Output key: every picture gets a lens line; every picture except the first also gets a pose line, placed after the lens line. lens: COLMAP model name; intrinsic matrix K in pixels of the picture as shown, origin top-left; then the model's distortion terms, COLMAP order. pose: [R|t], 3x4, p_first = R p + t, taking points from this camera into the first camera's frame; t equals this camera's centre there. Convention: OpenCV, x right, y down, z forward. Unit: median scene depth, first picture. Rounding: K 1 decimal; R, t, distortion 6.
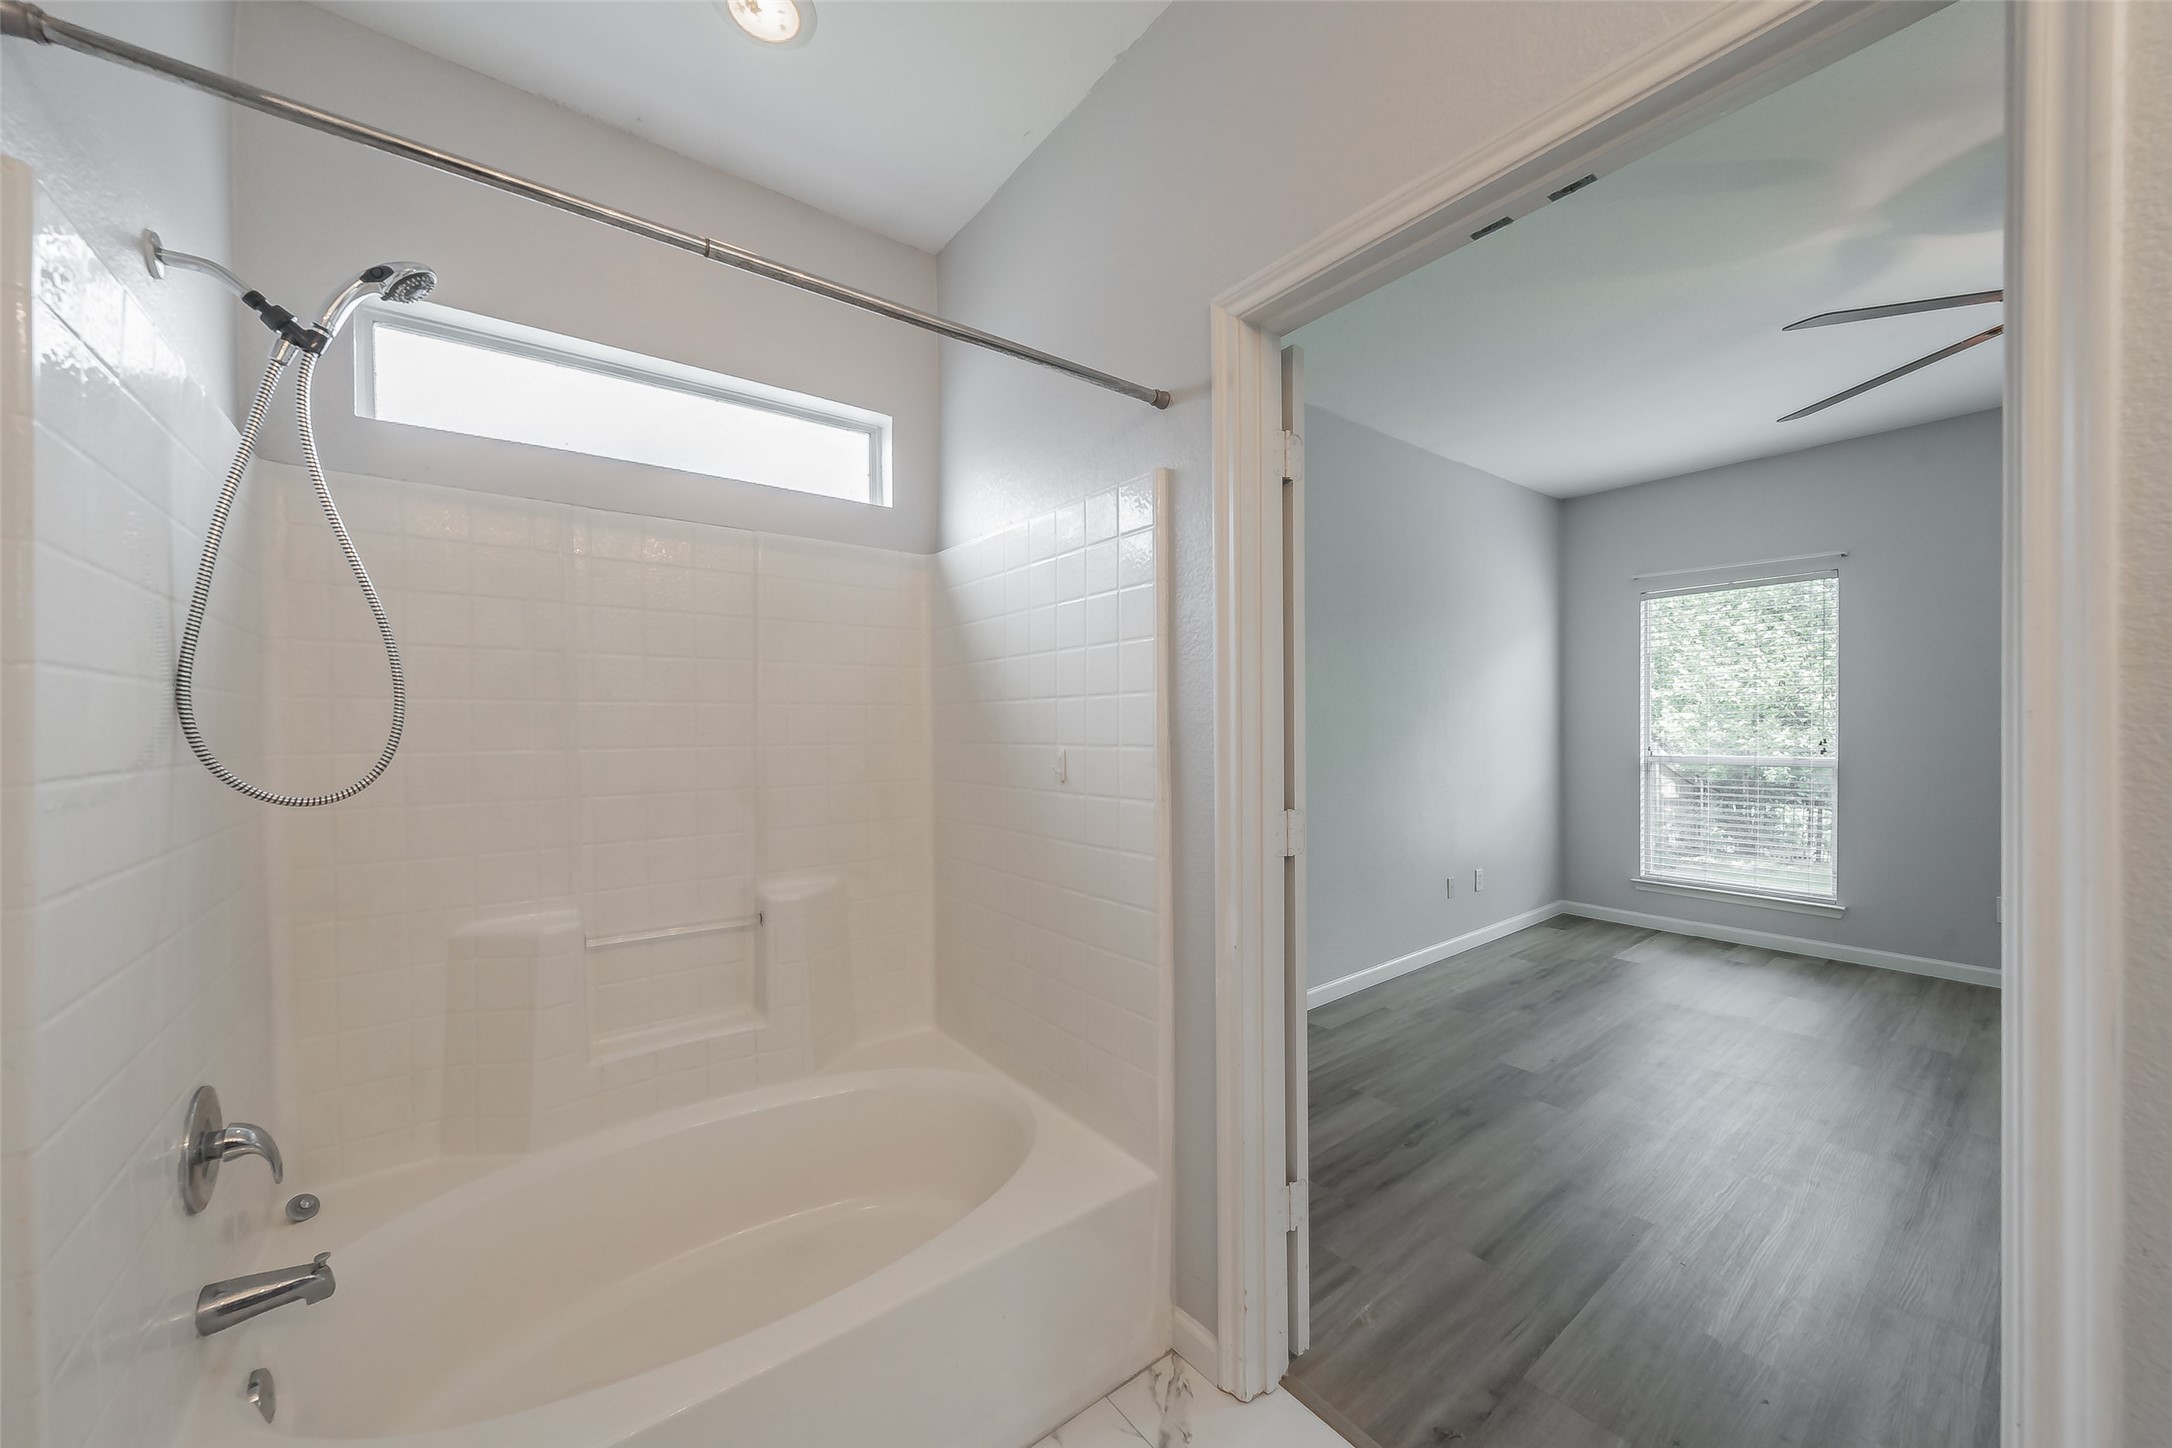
lens RADIAL K [[784.8, 0, 1091.6], [0, 784.8, 733.3], [0, 0, 1]] dist [0.001686, 0.000162]
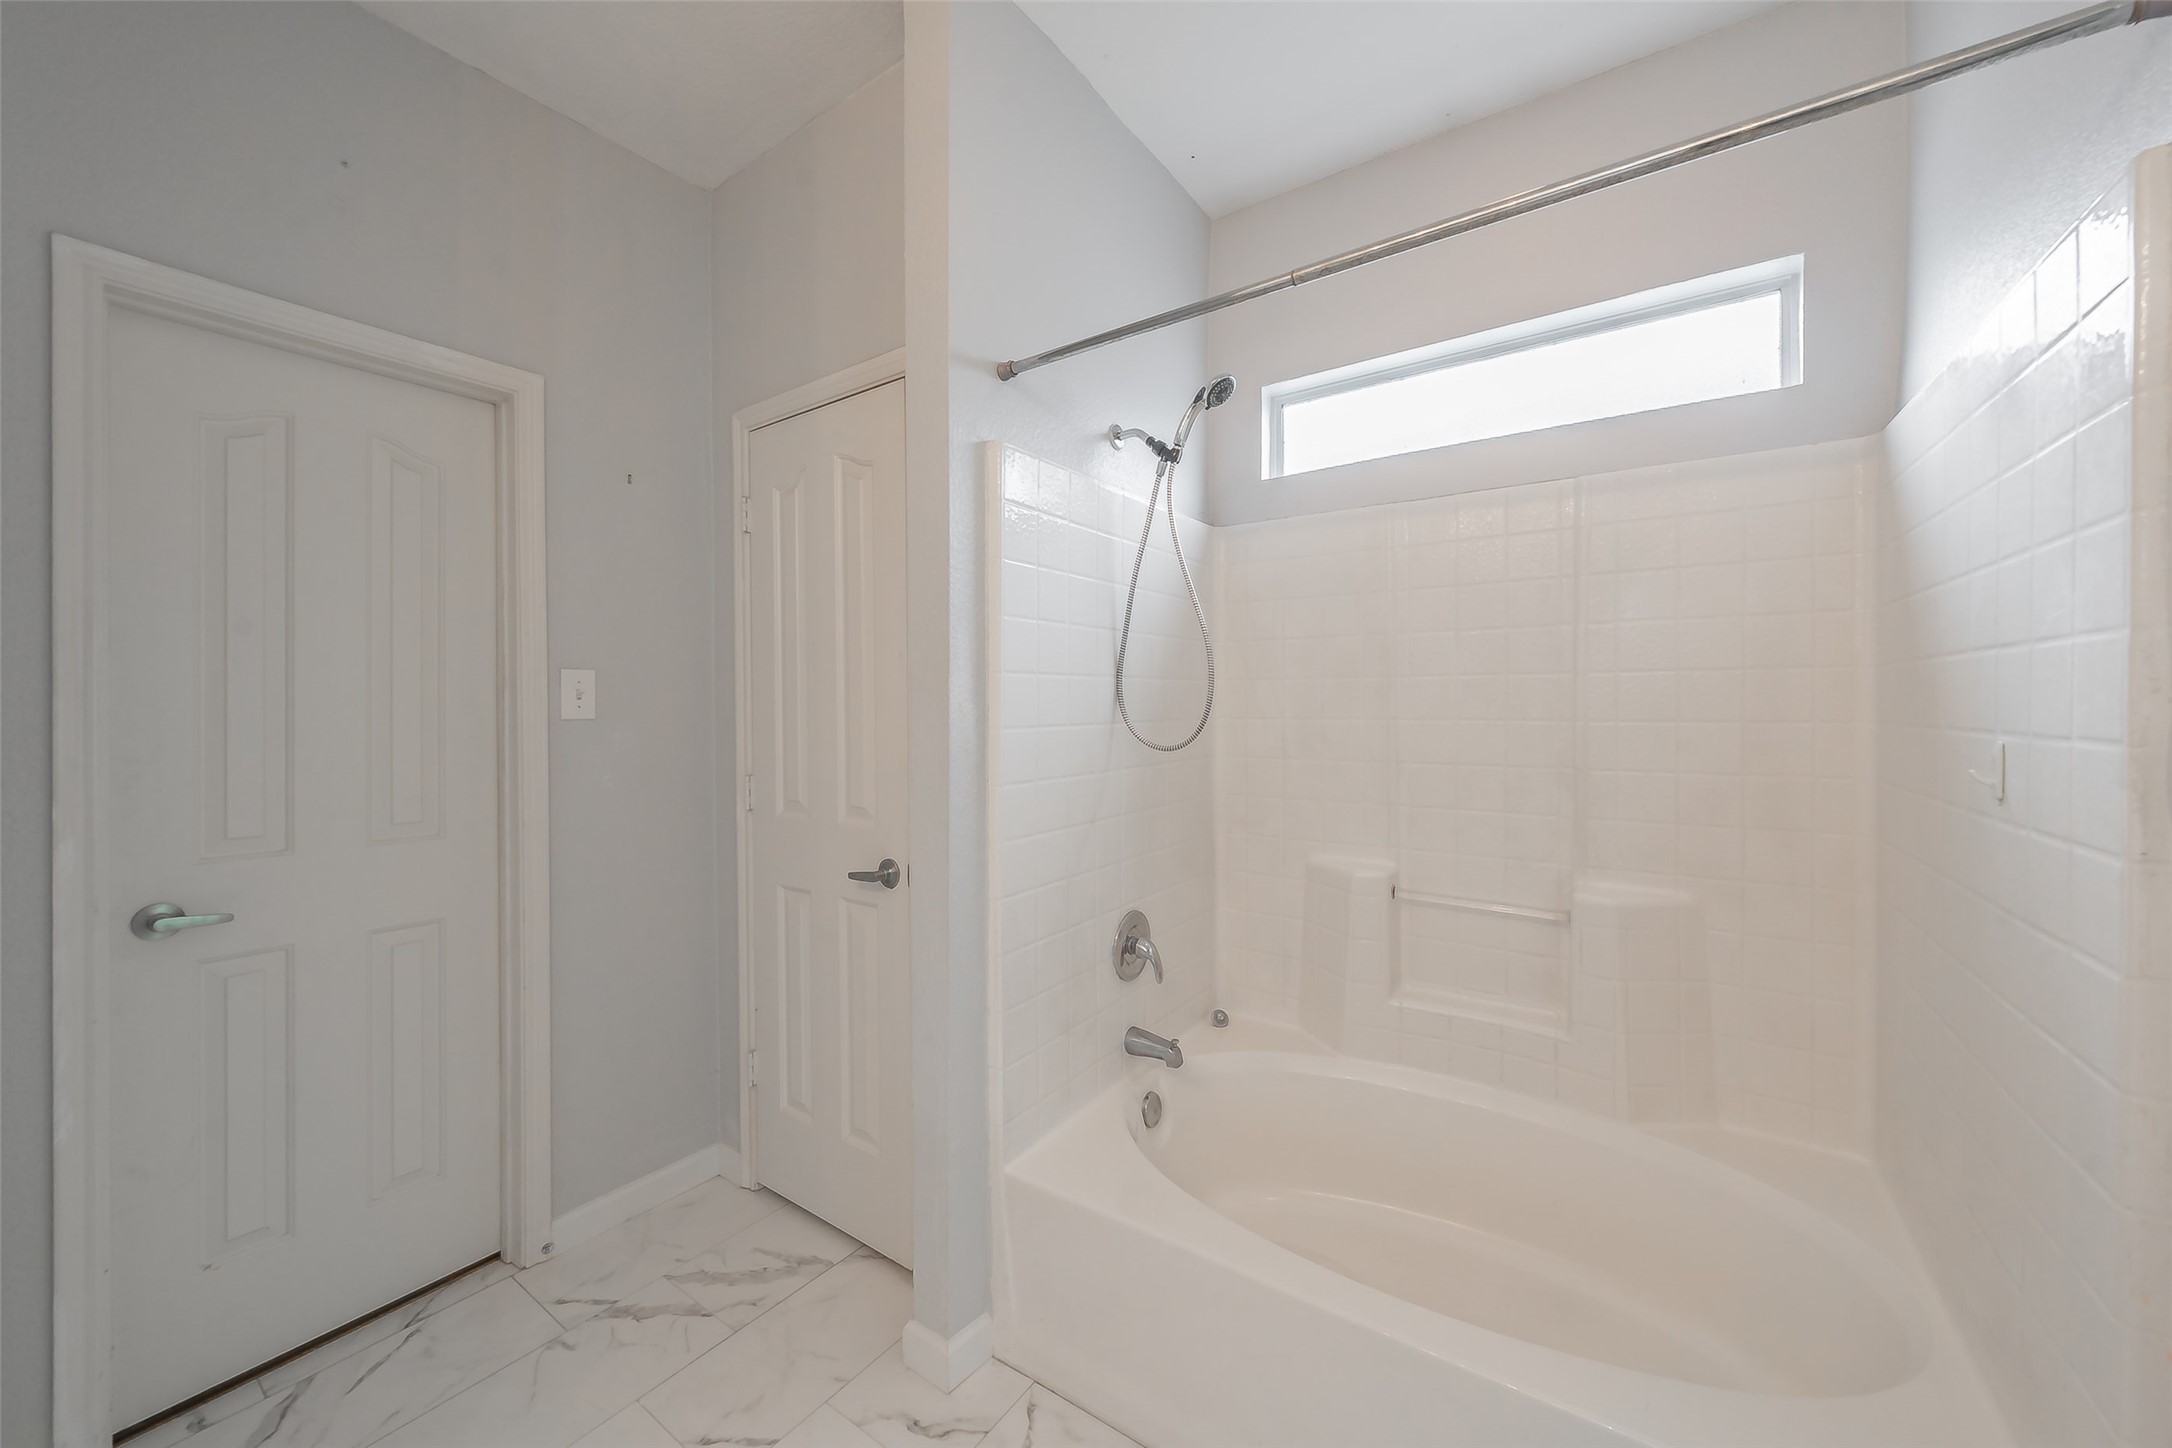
lens RADIAL K [[812.5, 0, 1072.4], [0, 812.5, 706.3], [0, 0, 1]] dist [0.000683, 0.000326]
pose [[0.284100, 0.007288, -0.958767, 0.285737], [-0.004483, 0.999970, 0.006273, -0.003948], [0.958784, 0.002516, 0.284124, 0.196169]]
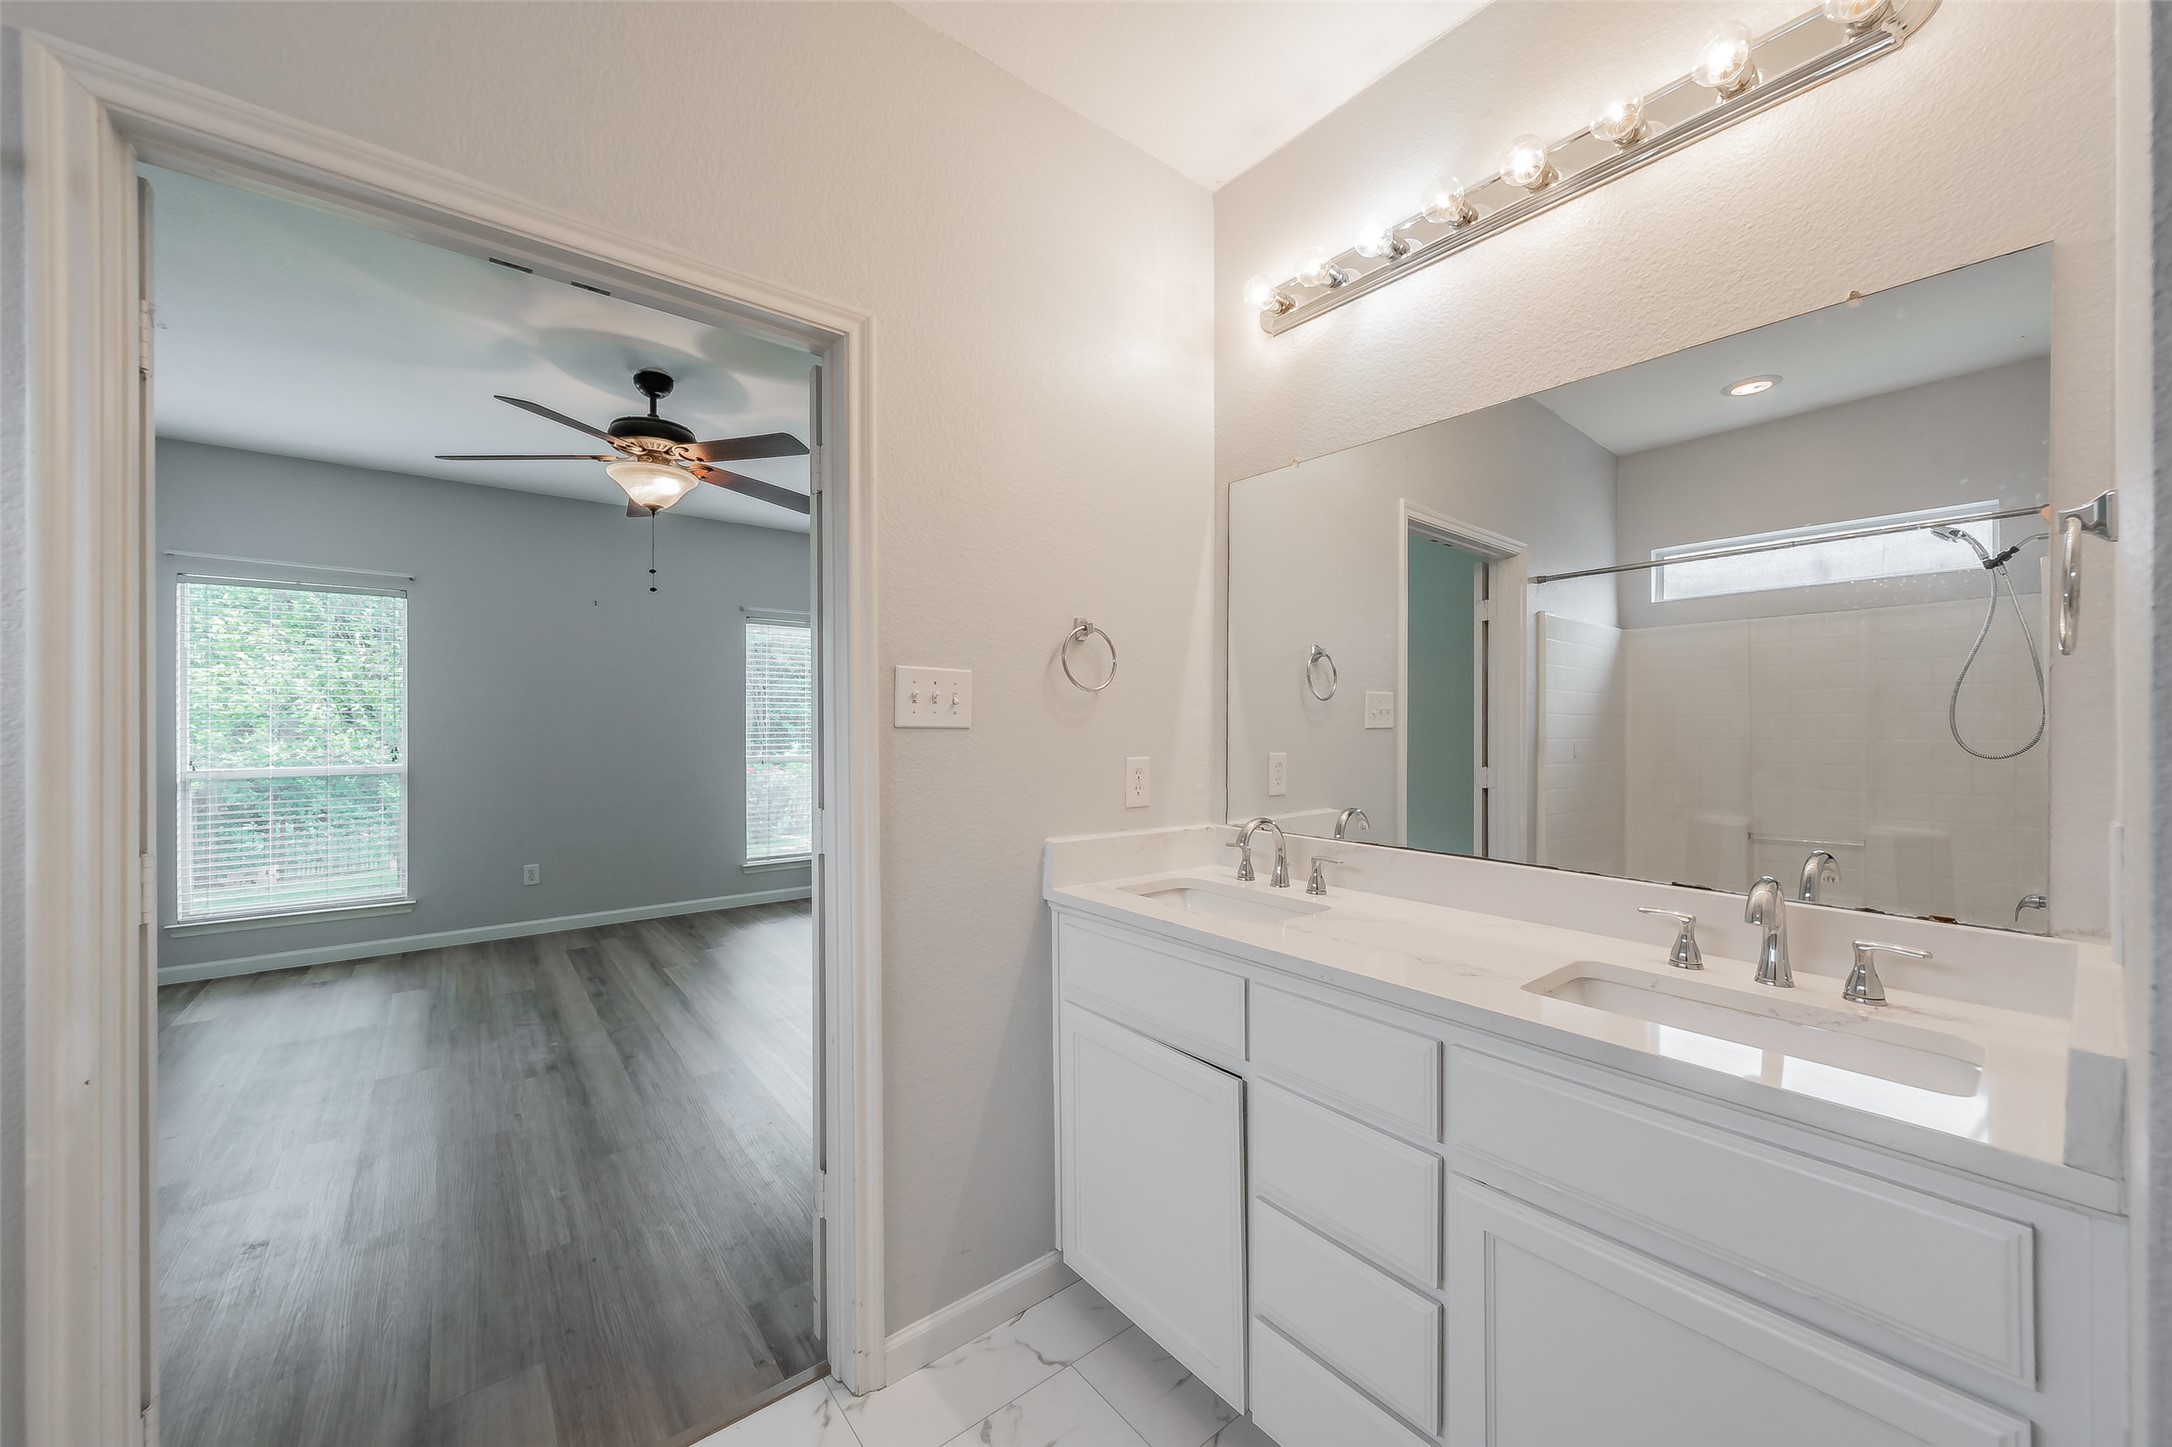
lens RADIAL K [[804.7, 0, 1086.0], [0, 804.7, 723.5], [0, 0, 1]] dist [-0.002028, -0.000063]
pose [[-0.006130, 0.008339, 0.999946, -0.318282], [0.017320, 0.999816, -0.008231, 0.000160], [-0.999831, 0.017269, -0.006273, 0.131857]]
